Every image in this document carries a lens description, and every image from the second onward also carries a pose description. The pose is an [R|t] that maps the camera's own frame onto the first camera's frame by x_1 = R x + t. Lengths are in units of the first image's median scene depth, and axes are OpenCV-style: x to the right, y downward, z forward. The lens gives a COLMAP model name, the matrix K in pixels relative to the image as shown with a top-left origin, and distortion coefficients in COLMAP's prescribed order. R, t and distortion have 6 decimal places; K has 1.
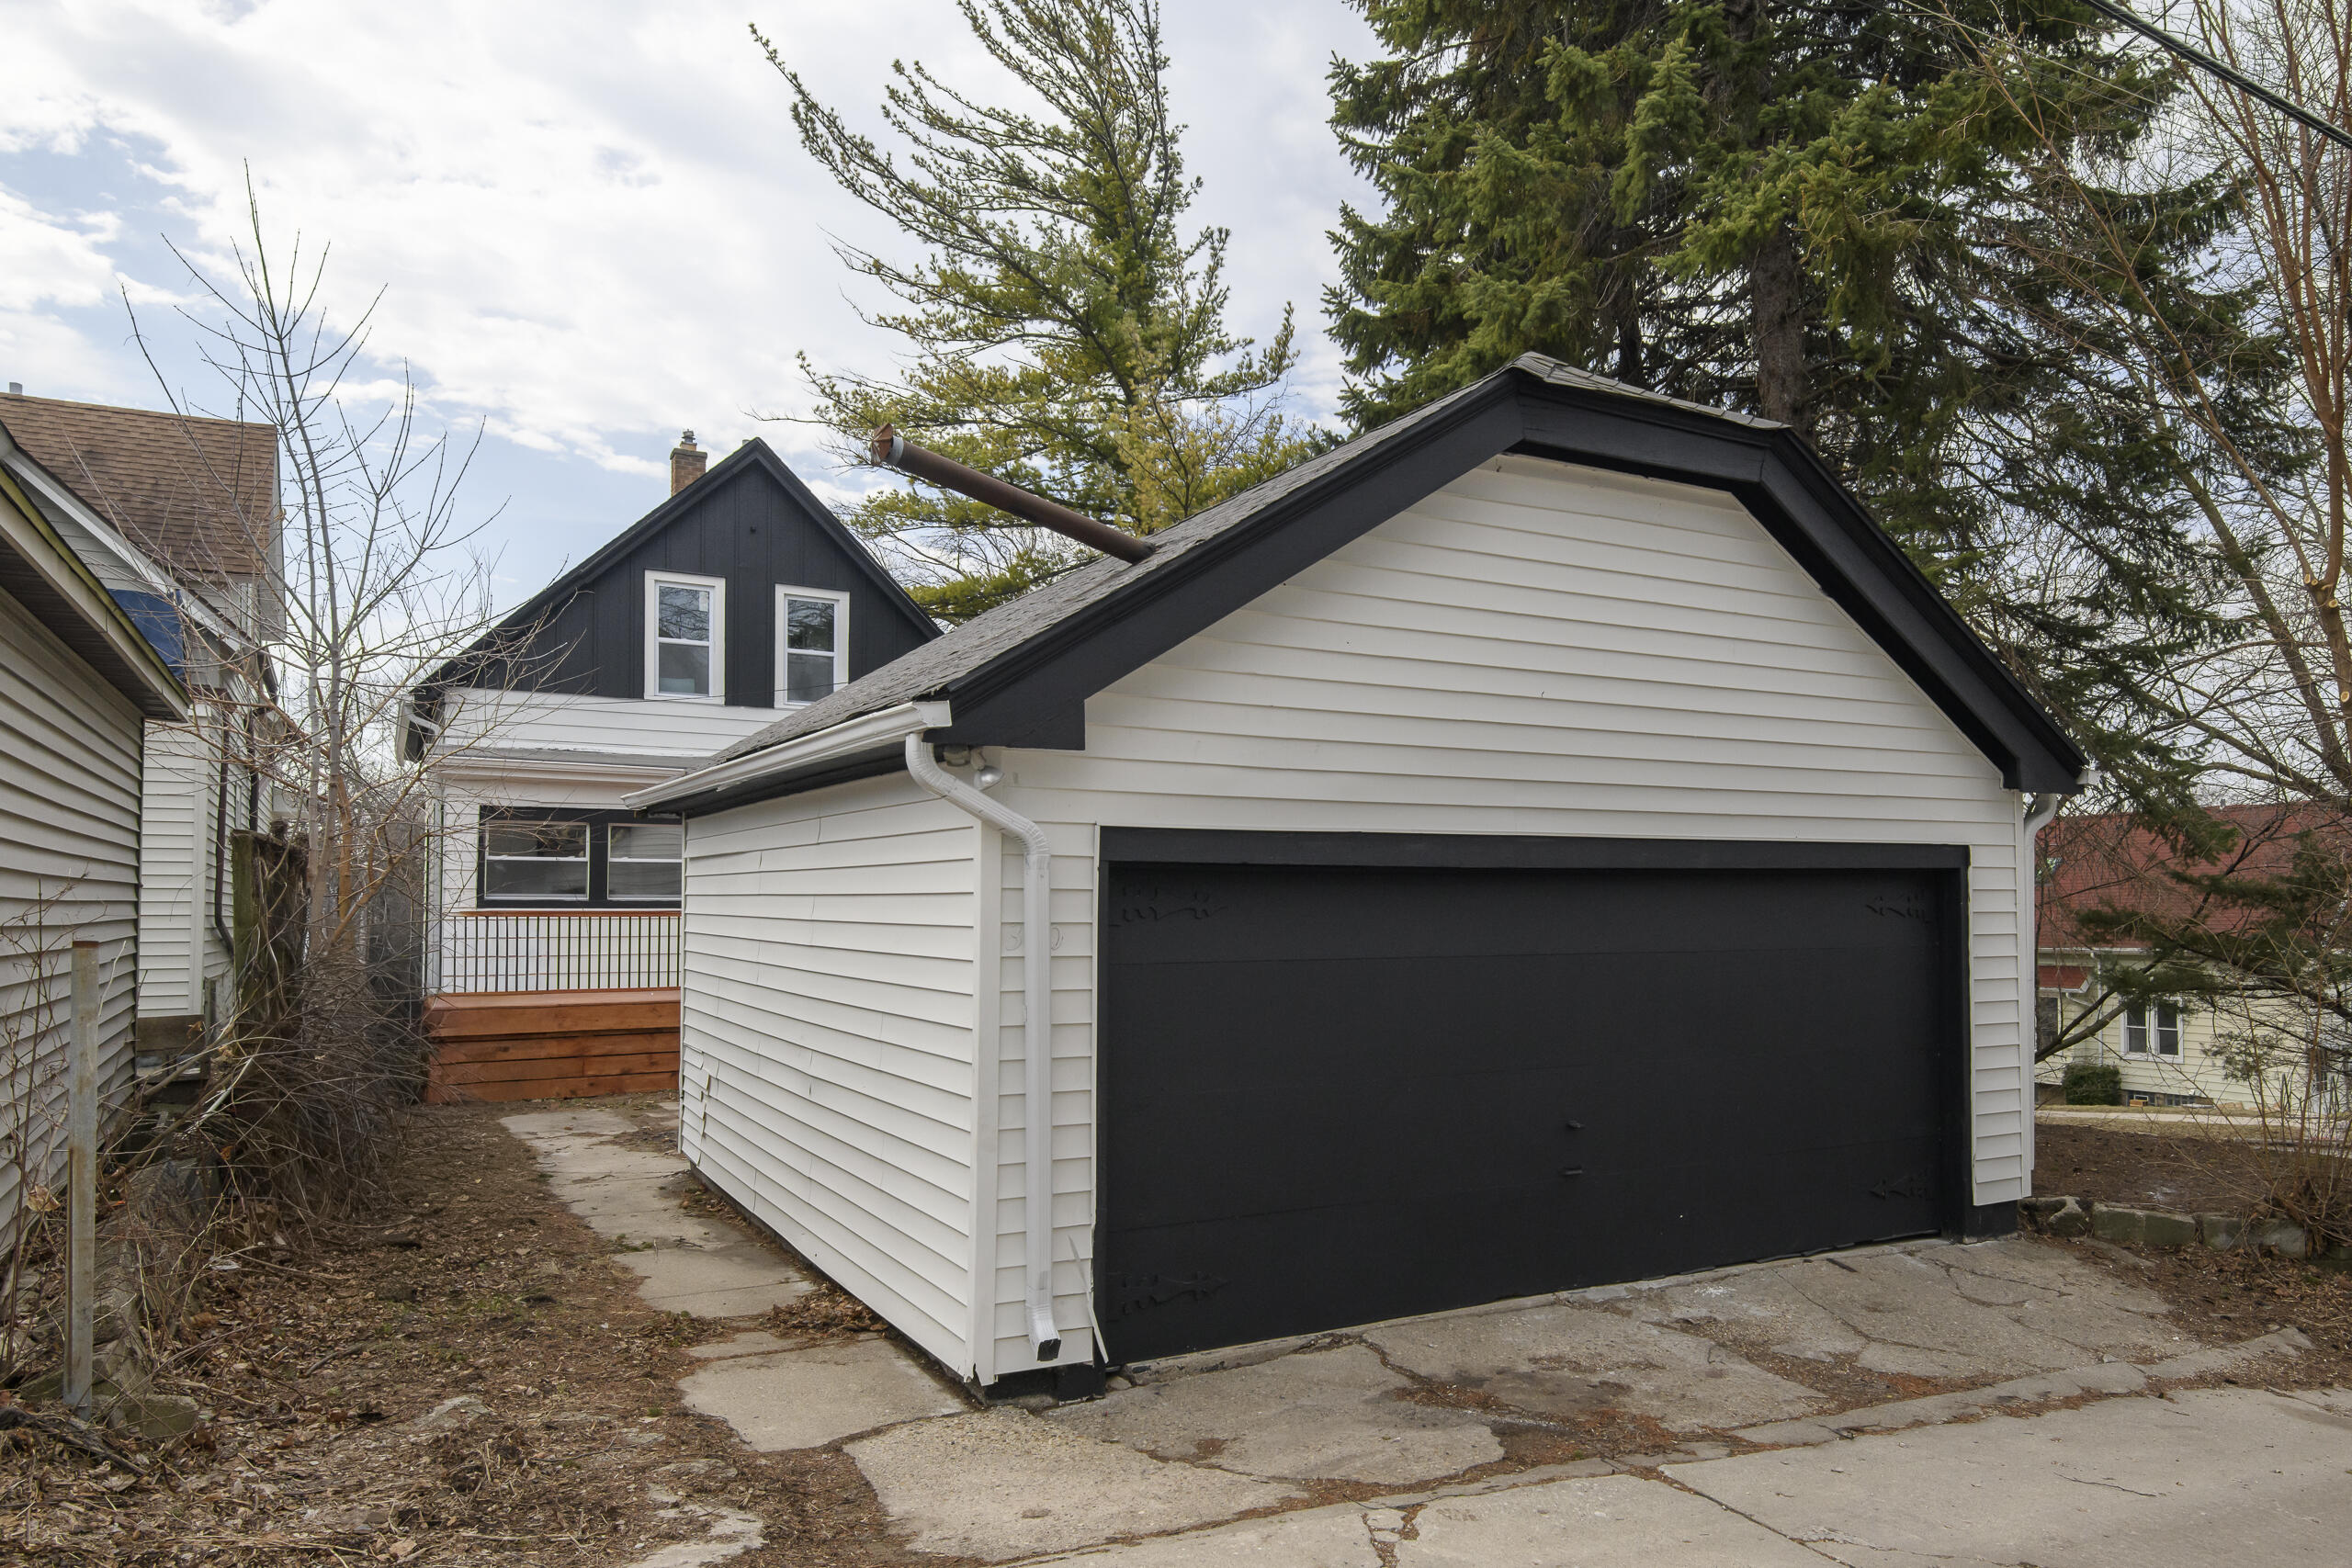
lens RADIAL K [[1669.5, 0, 1176.2], [0, 1669.5, 837.4], [0, 0, 1]] dist [0.000364, -0.001275]
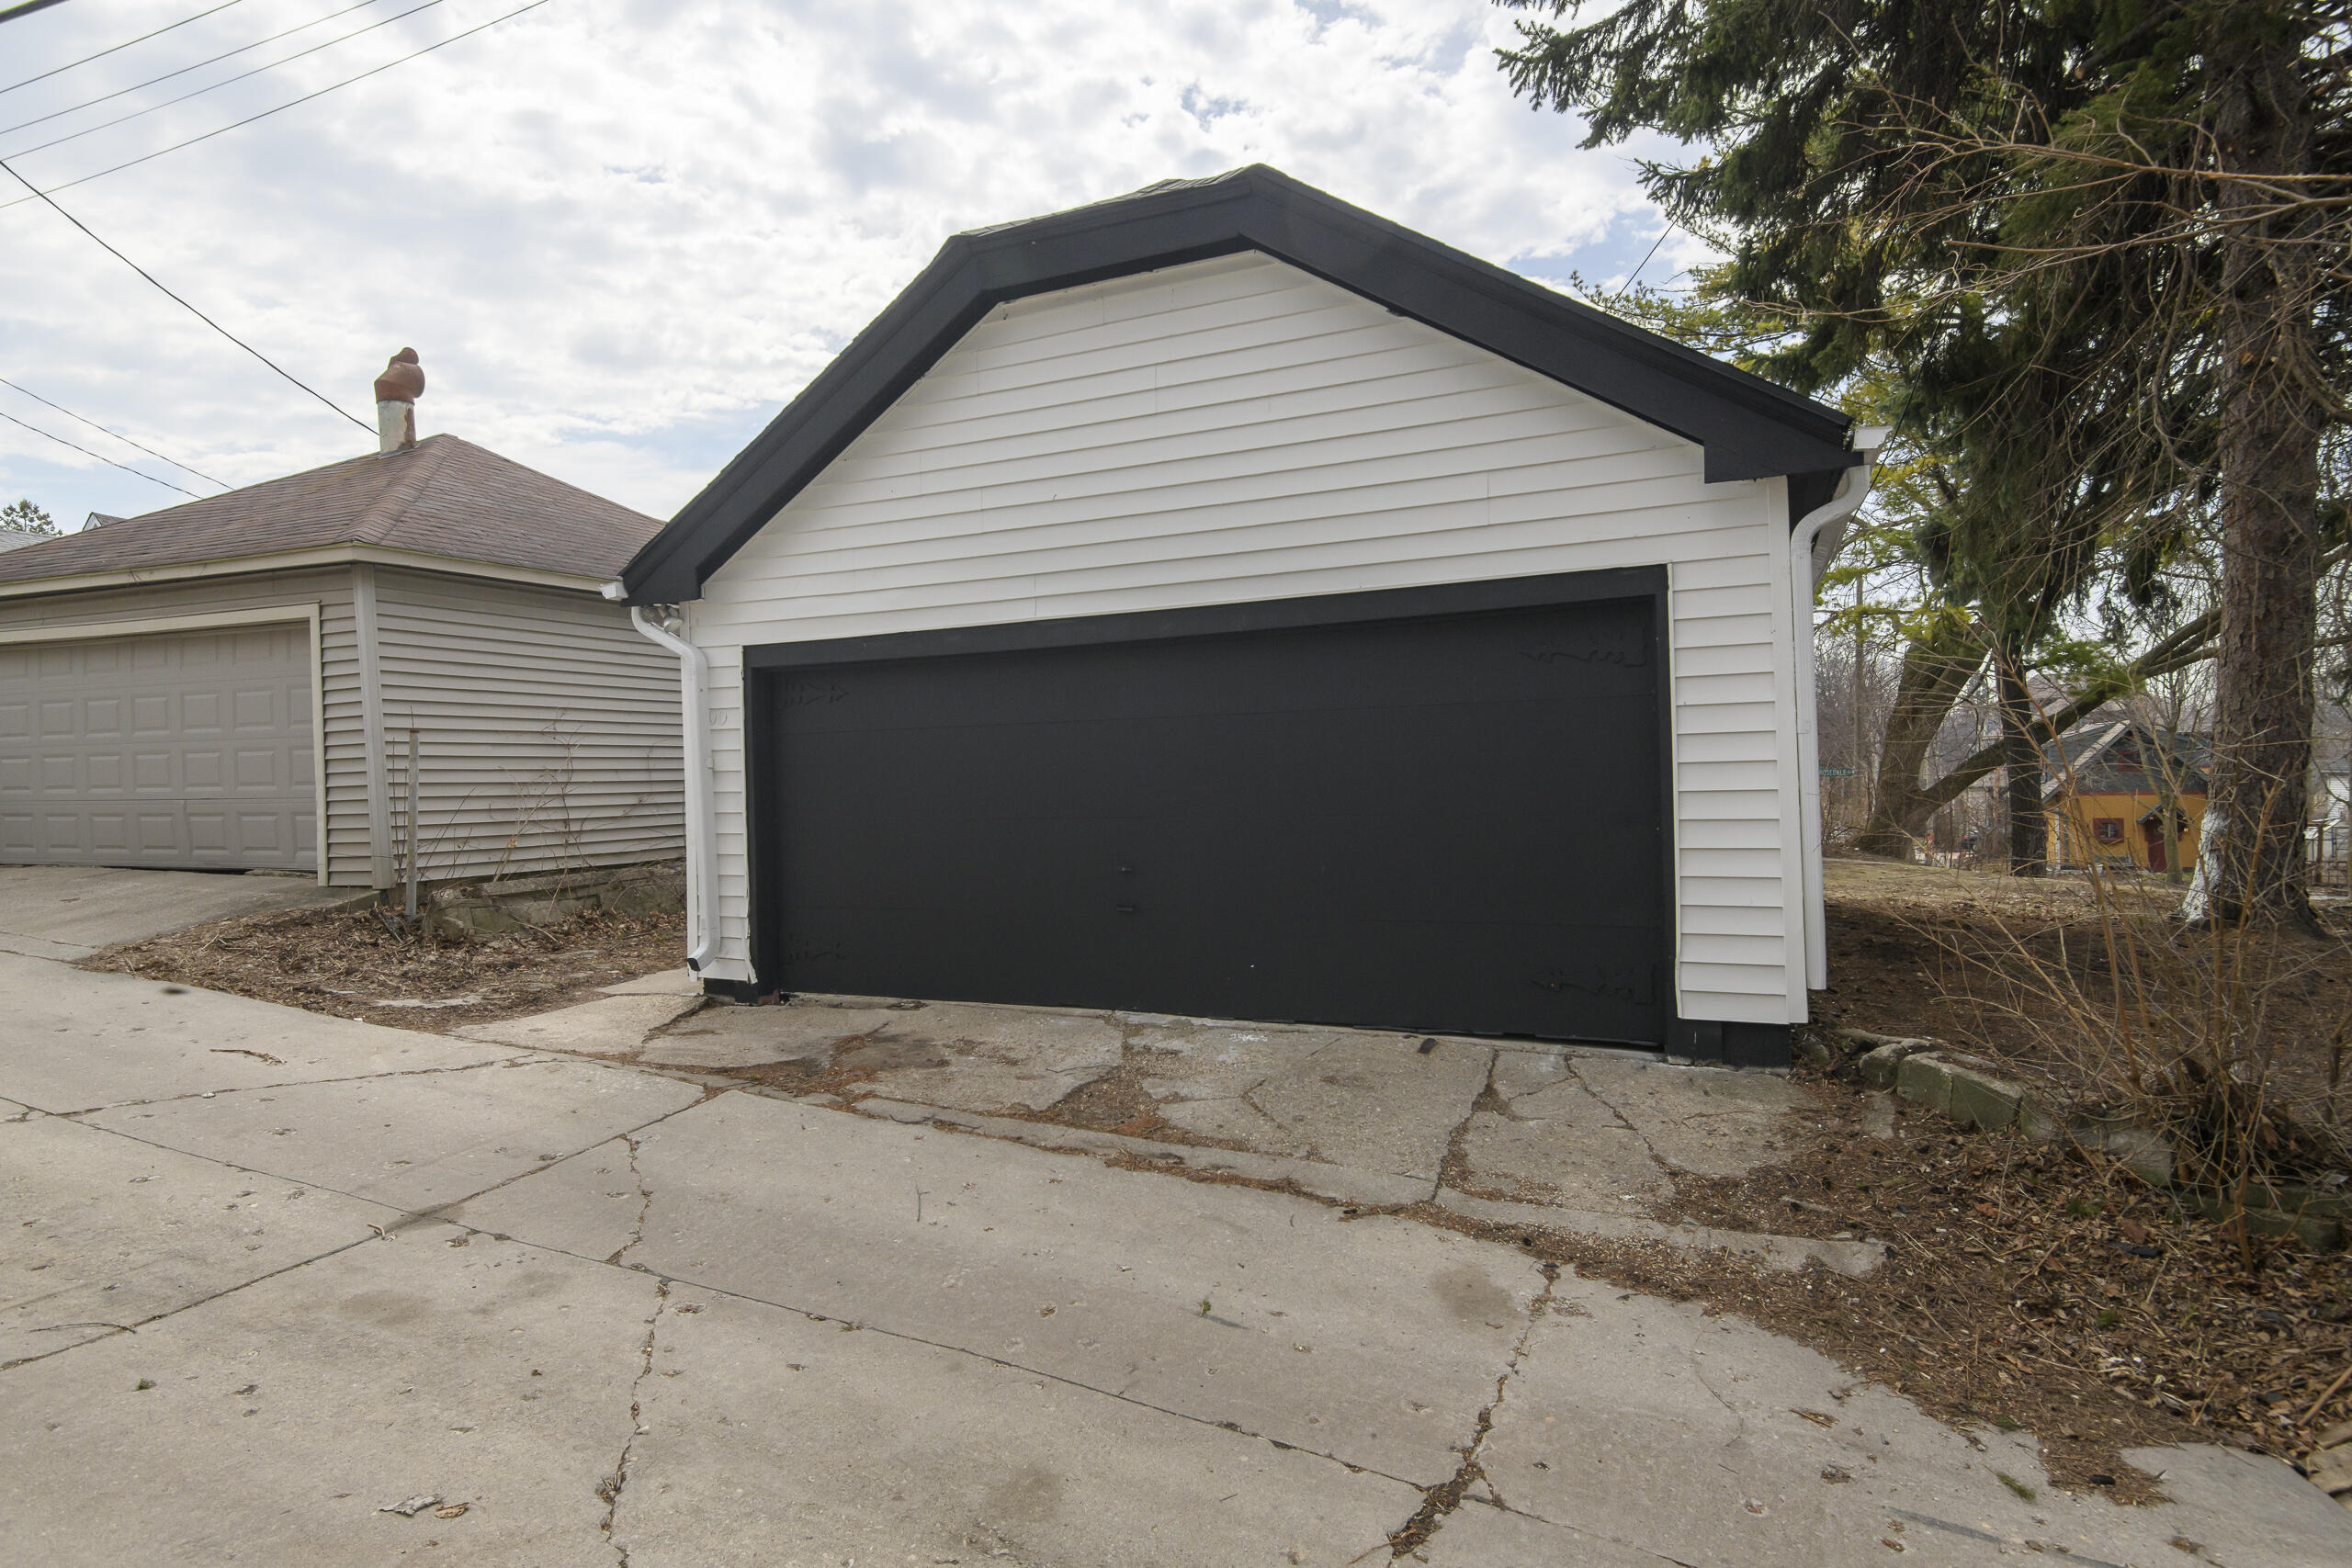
lens RADIAL K [[1304.6, 0, 1176.0], [0, 1304.6, 784.0], [0, 0, 1]] dist [0.002845, 0.000296]
pose [[0.561527, -0.005850, -0.827438, 1.064824], [0.054071, 0.998097, 0.029638, 0.096468], [0.825690, -0.061383, 0.560775, 0.568538]]
